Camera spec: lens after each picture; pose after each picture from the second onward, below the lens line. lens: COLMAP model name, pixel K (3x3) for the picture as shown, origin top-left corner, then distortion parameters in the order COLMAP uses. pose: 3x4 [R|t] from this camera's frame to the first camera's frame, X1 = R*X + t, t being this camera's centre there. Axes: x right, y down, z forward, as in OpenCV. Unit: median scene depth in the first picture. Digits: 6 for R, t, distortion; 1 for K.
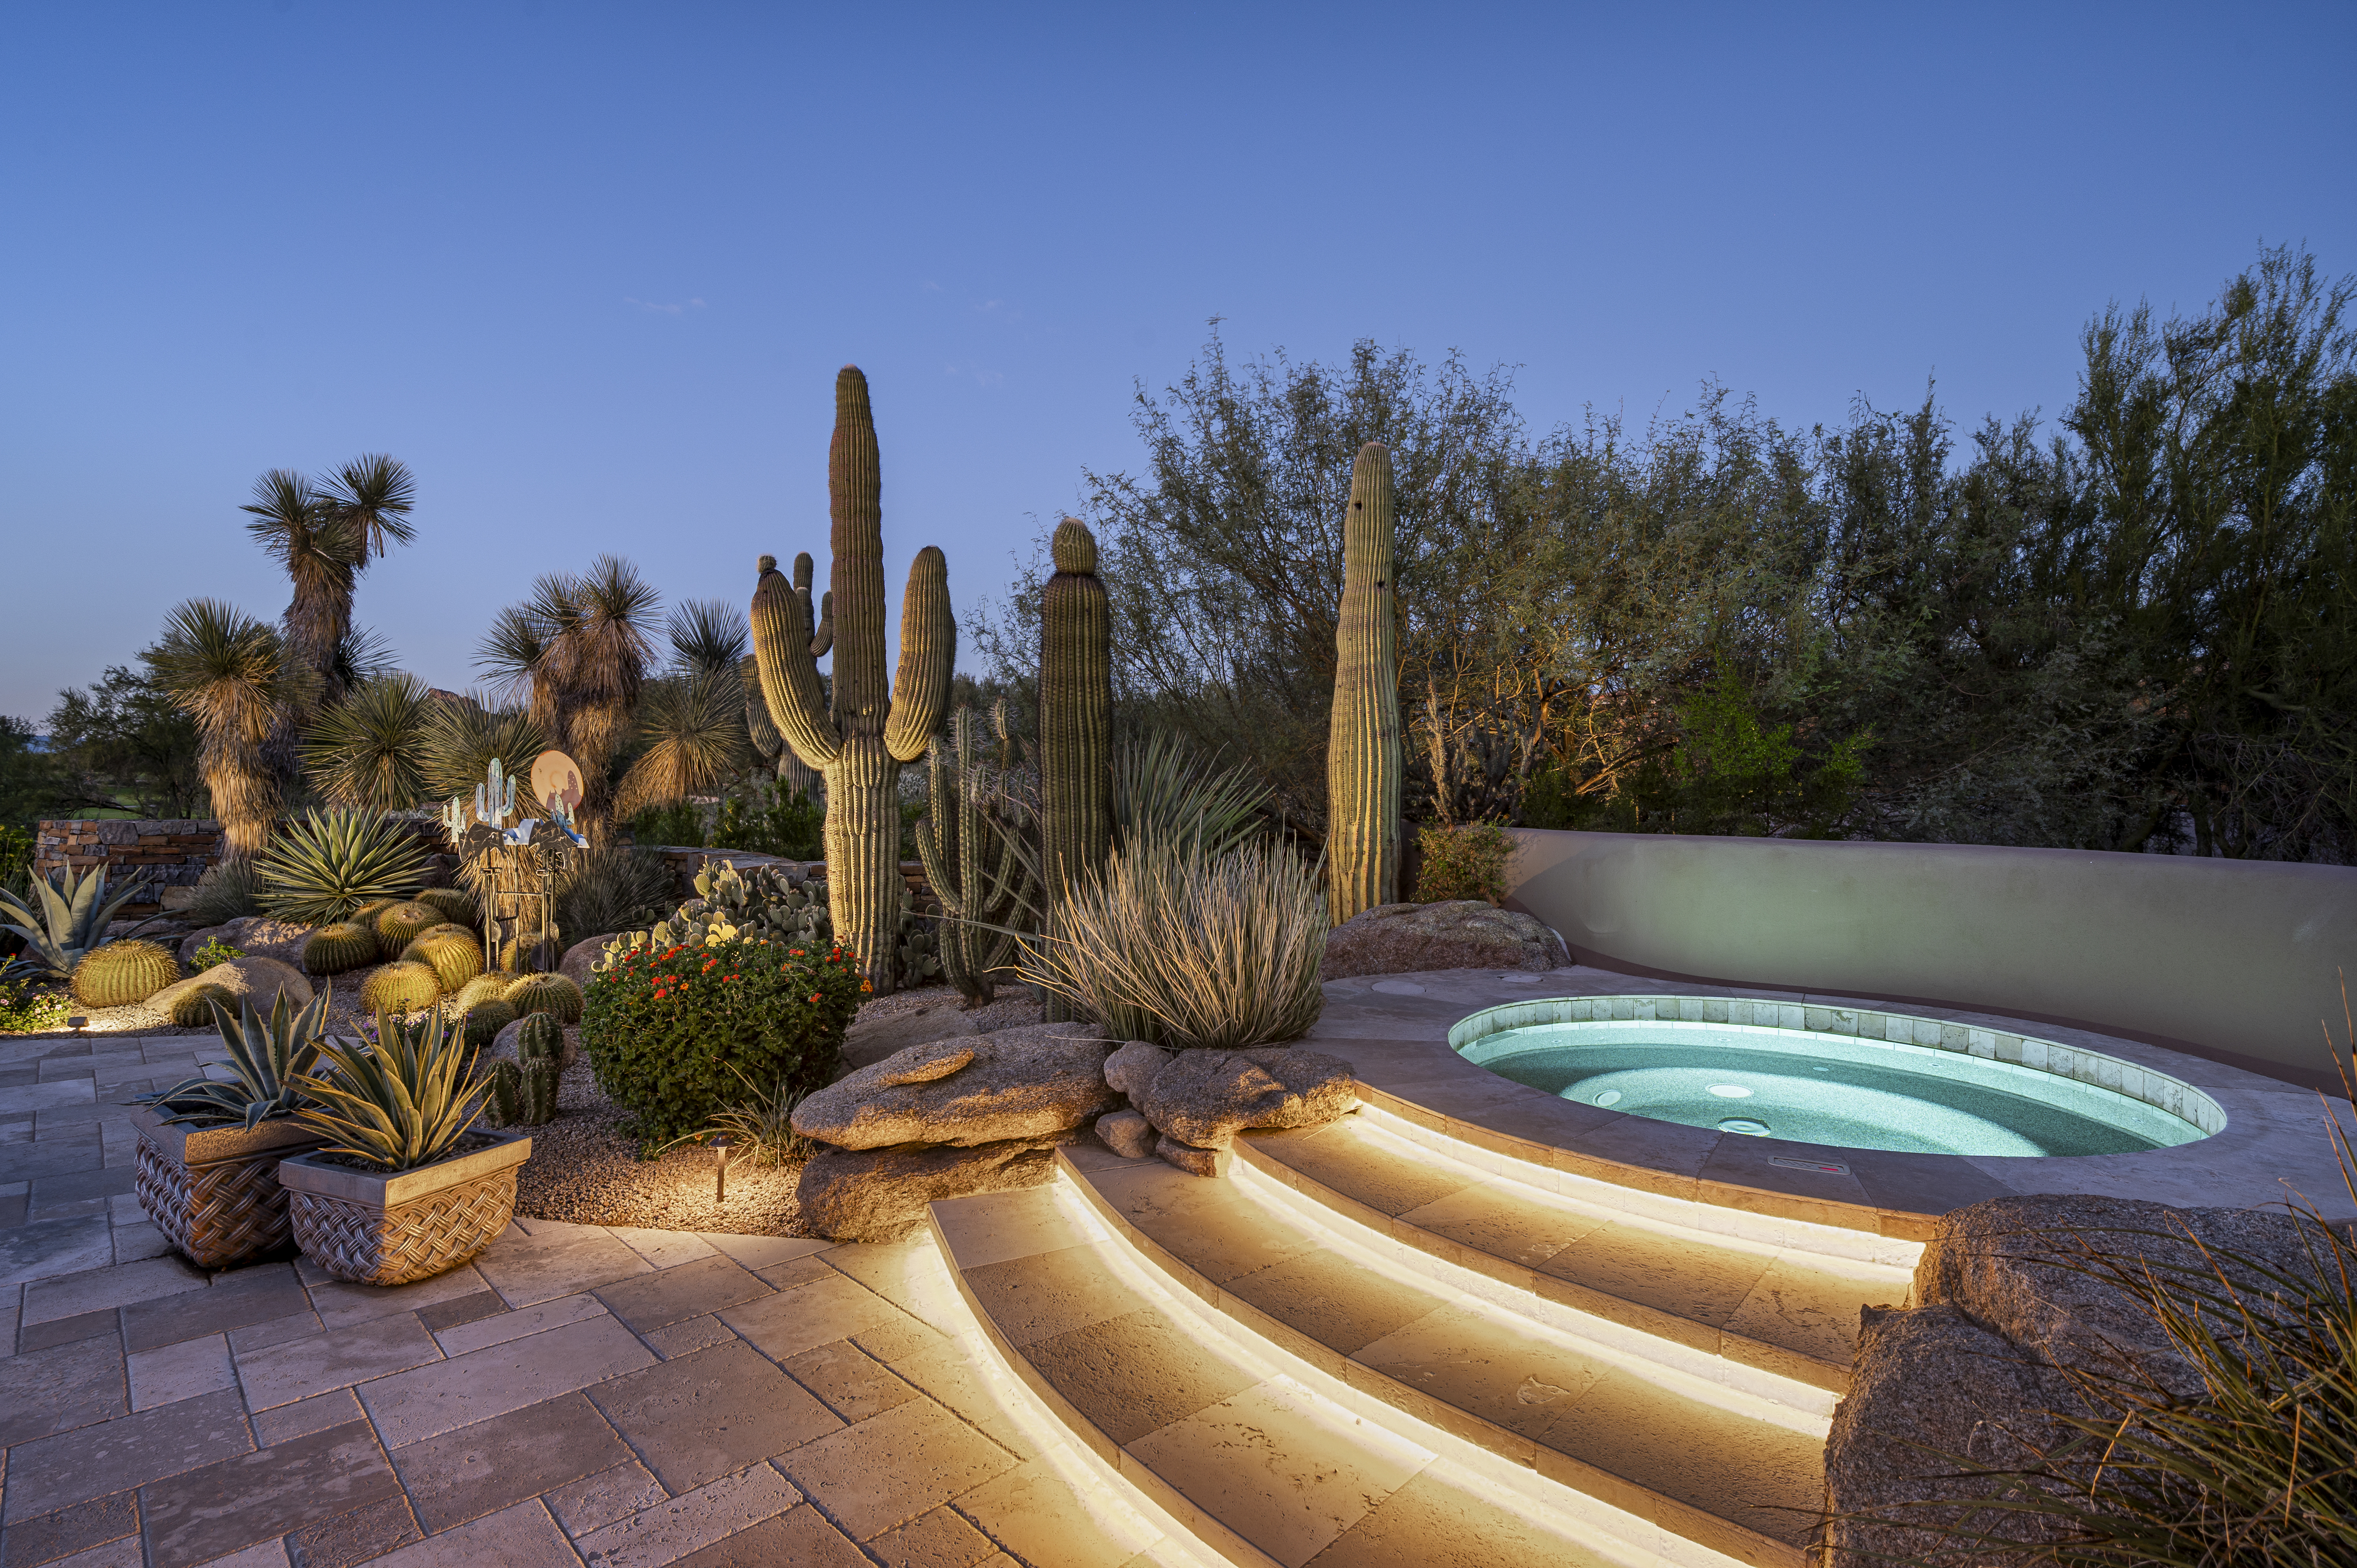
lens RADIAL K [[1157.6, 0, 1193.6], [0, 1157.6, 802.8], [0, 0, 1]] dist [0.015887, -0.000009]
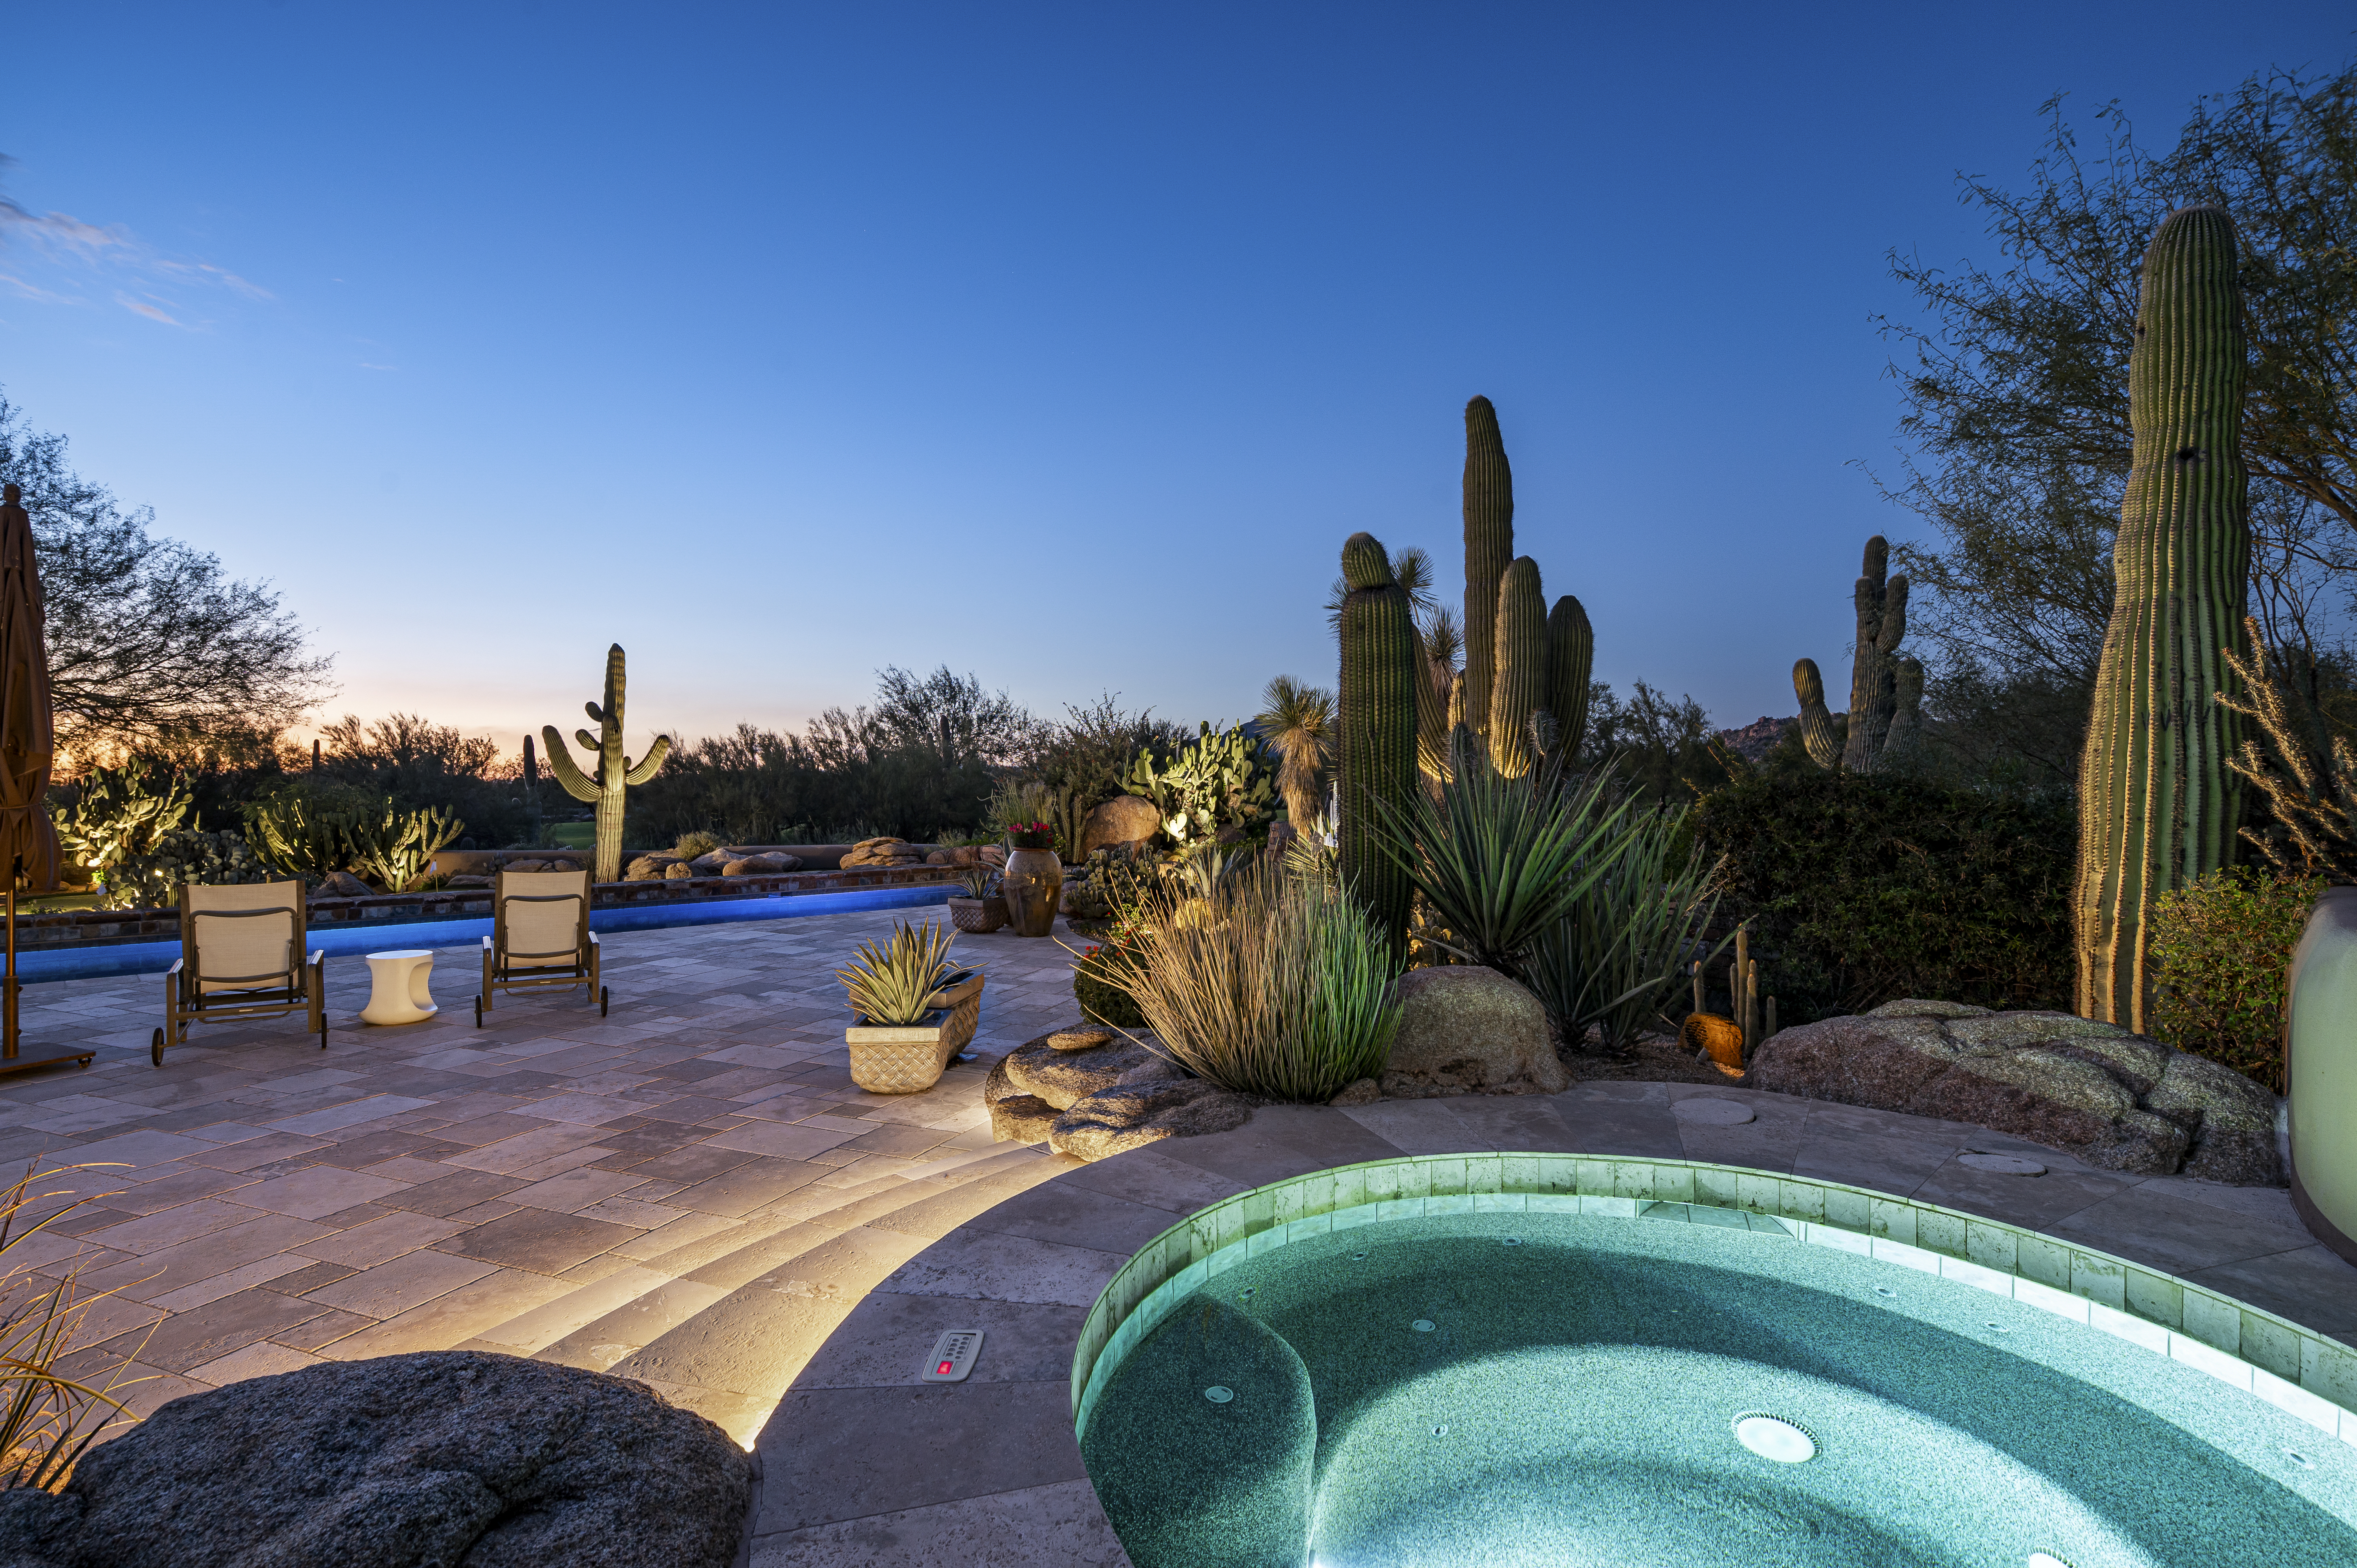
lens RADIAL K [[1157.6, 0, 1194.0], [0, 1157.6, 785.9], [0, 0, 1]] dist [0.015887, -0.000009]
pose [[0.392731, -0.006864, -0.919628, 0.703150], [0.000444, 0.999973, -0.007274, -0.029275], [0.919653, 0.002449, 0.392724, 0.451436]]
